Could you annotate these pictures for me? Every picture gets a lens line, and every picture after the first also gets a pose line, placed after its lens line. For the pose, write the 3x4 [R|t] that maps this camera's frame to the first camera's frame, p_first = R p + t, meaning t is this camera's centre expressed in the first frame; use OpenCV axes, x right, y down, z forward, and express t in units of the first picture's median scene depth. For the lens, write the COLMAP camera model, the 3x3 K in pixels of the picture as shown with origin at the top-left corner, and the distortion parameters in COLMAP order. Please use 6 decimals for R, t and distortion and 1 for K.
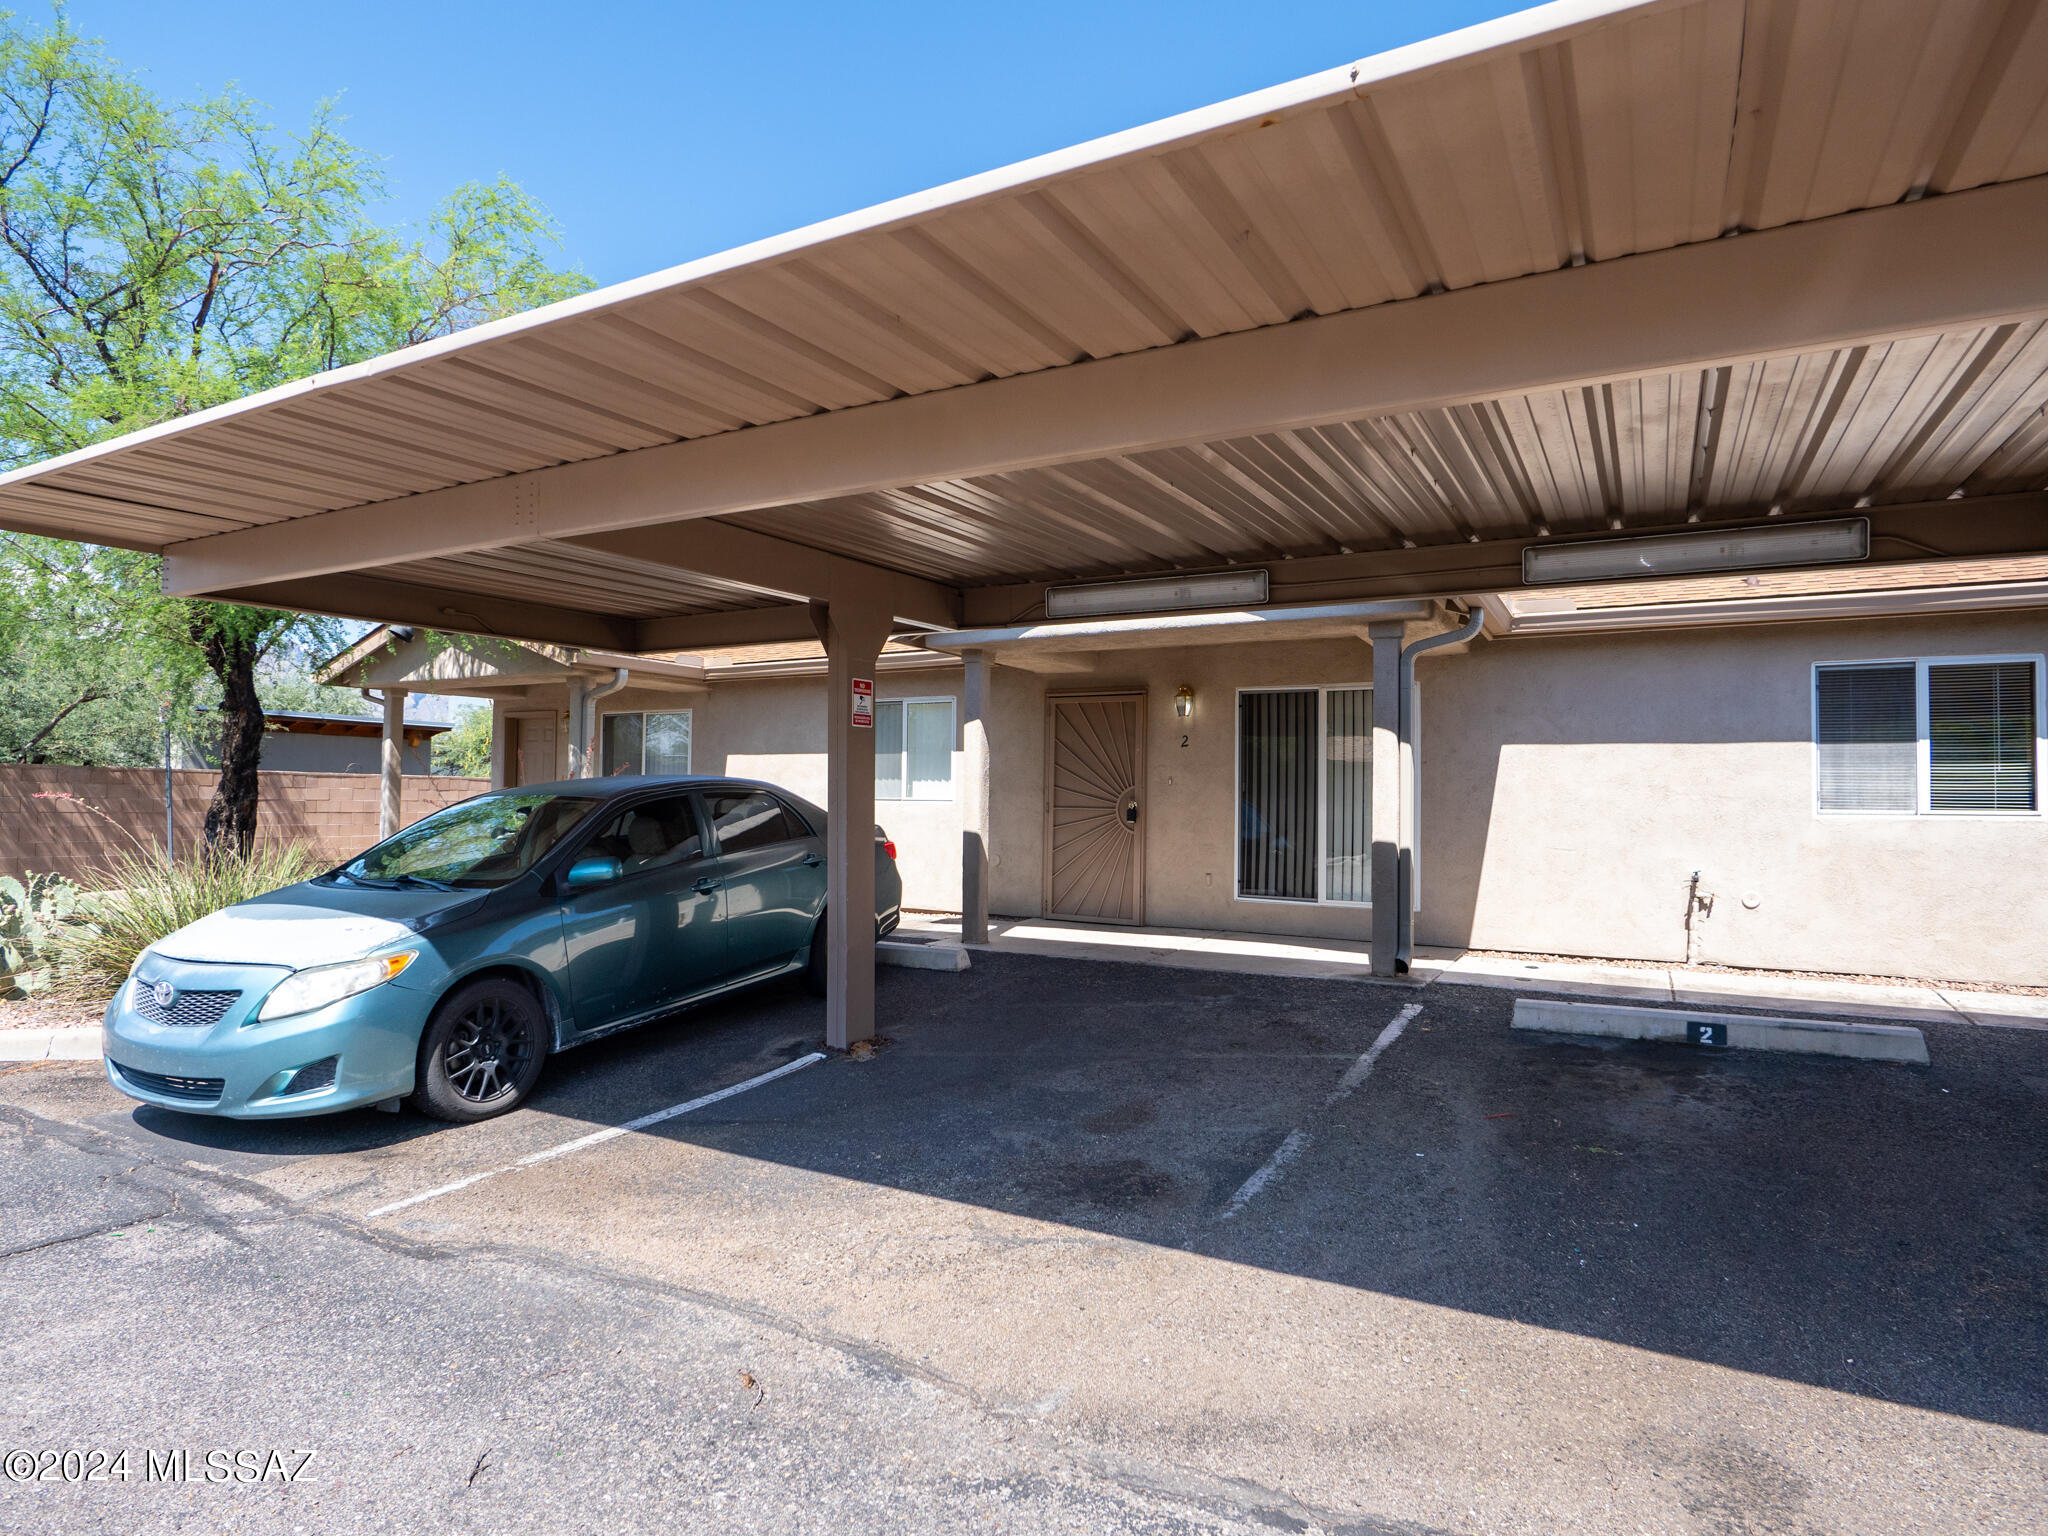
lens RADIAL K [[1183.5, 0, 1012.4], [0, 1183.5, 783.0], [0, 0, 1]] dist [-0.017644, 0.001808]
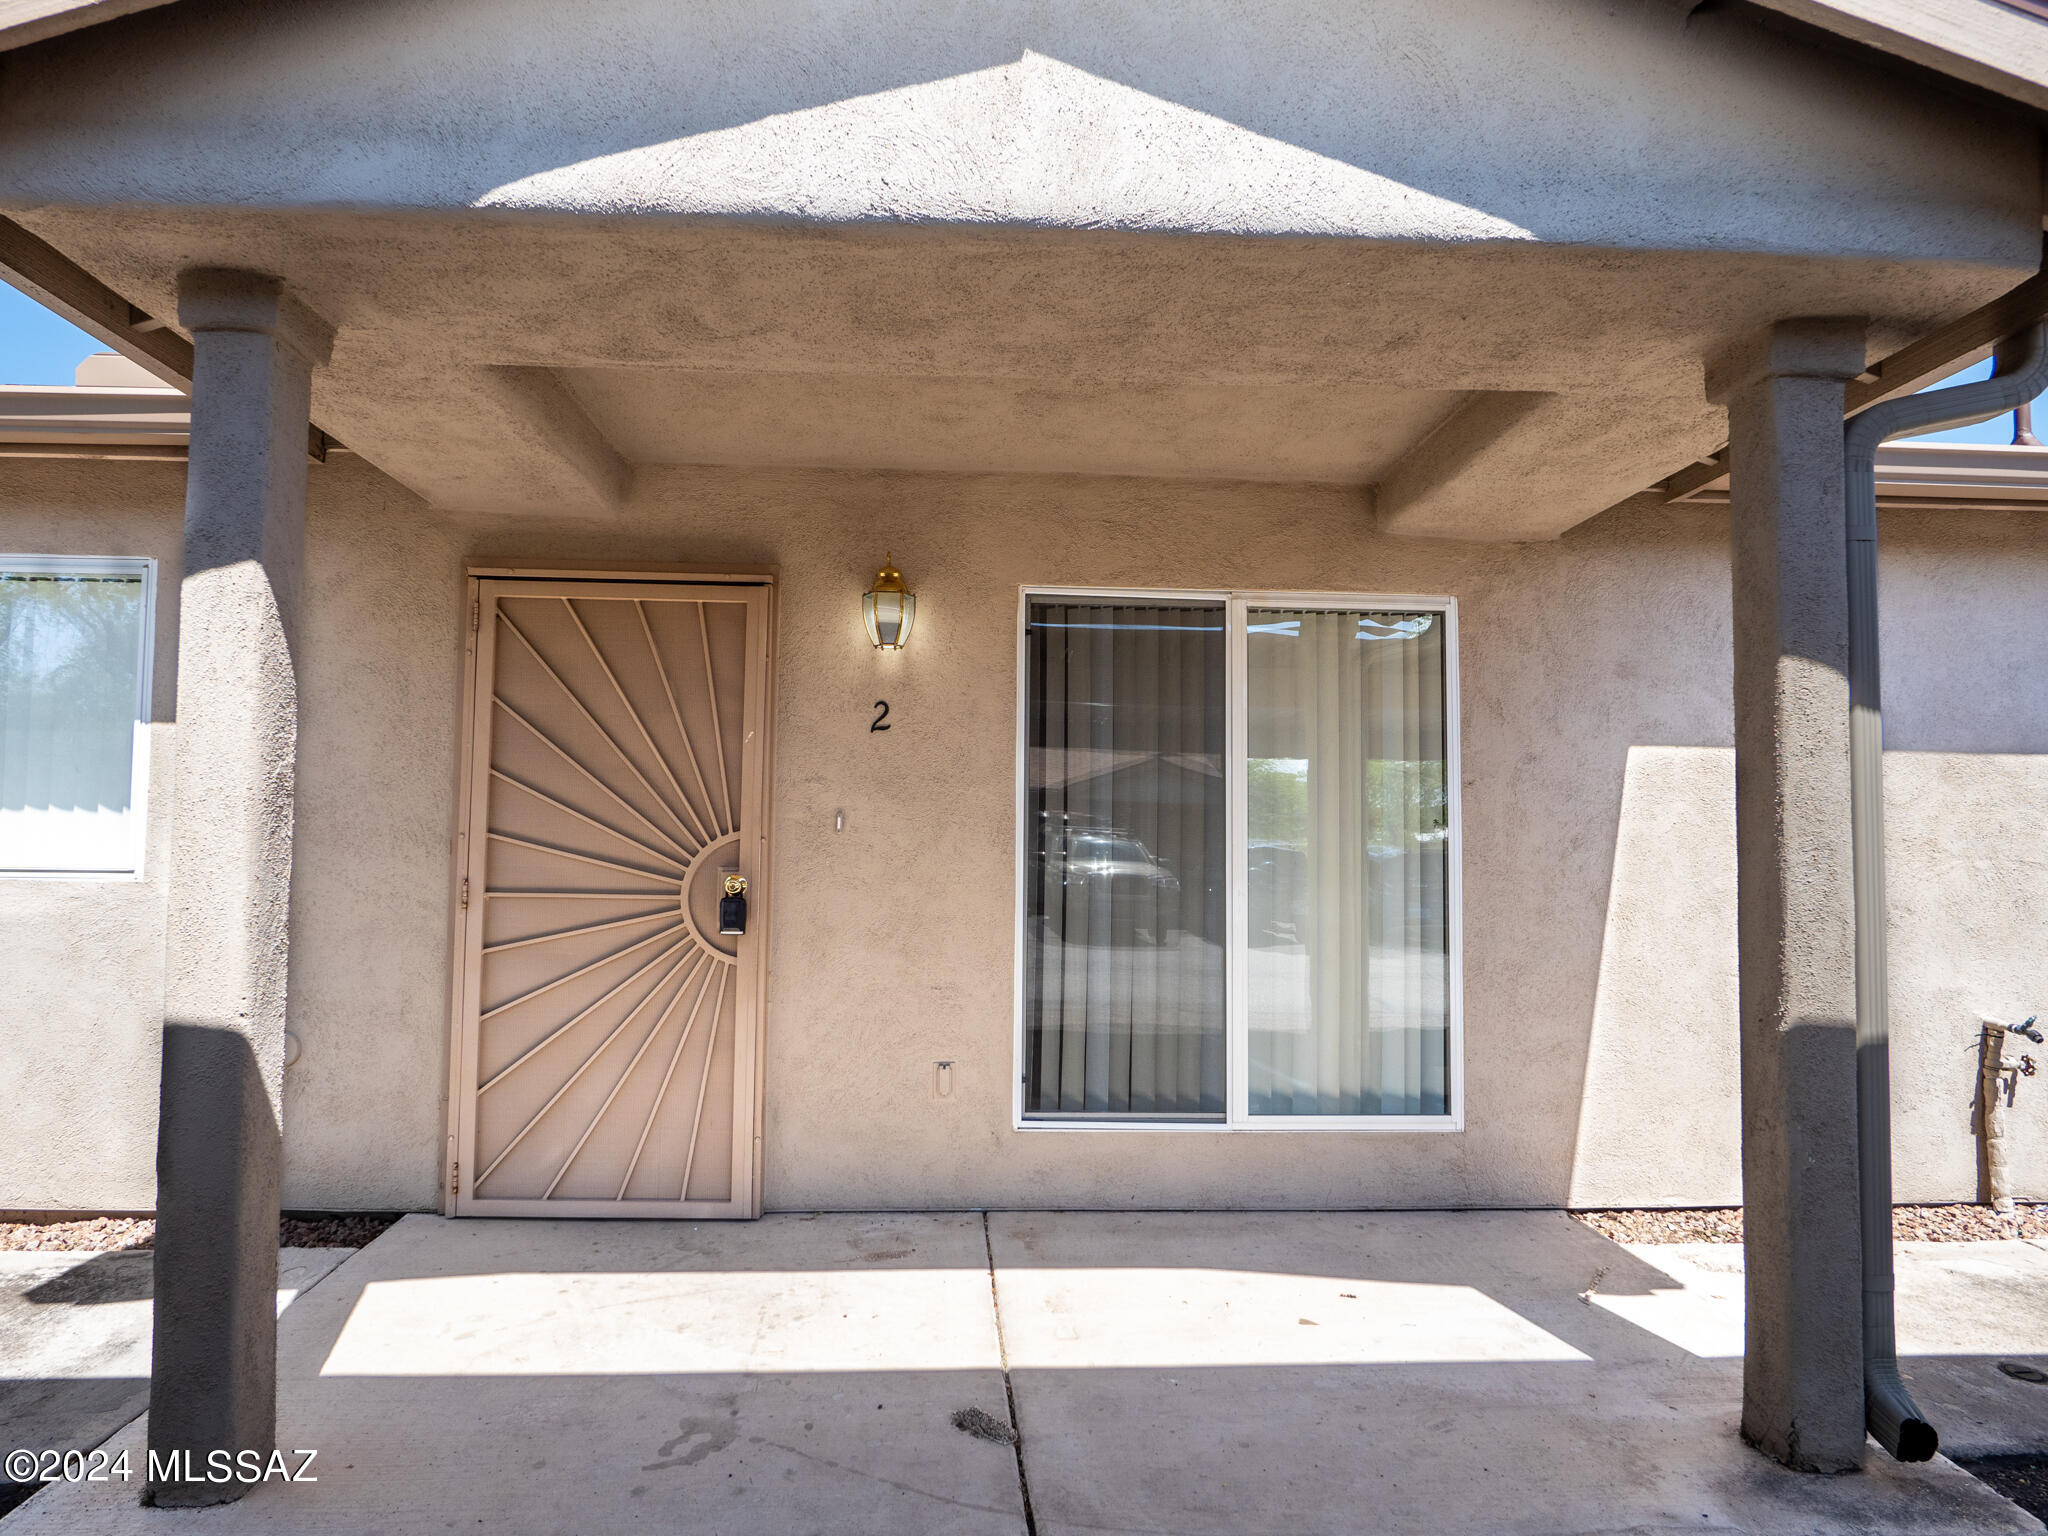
lens RADIAL K [[1183.5, 0, 1012.4], [0, 1183.5, 783.0], [0, 0, 1]] dist [-0.017644, 0.001808]
pose [[0.840317, 0.025730, 0.541484, -0.024781], [-0.008236, 0.999364, -0.034706, -0.000792], [-0.542032, 0.024705, 0.839995, 0.658907]]
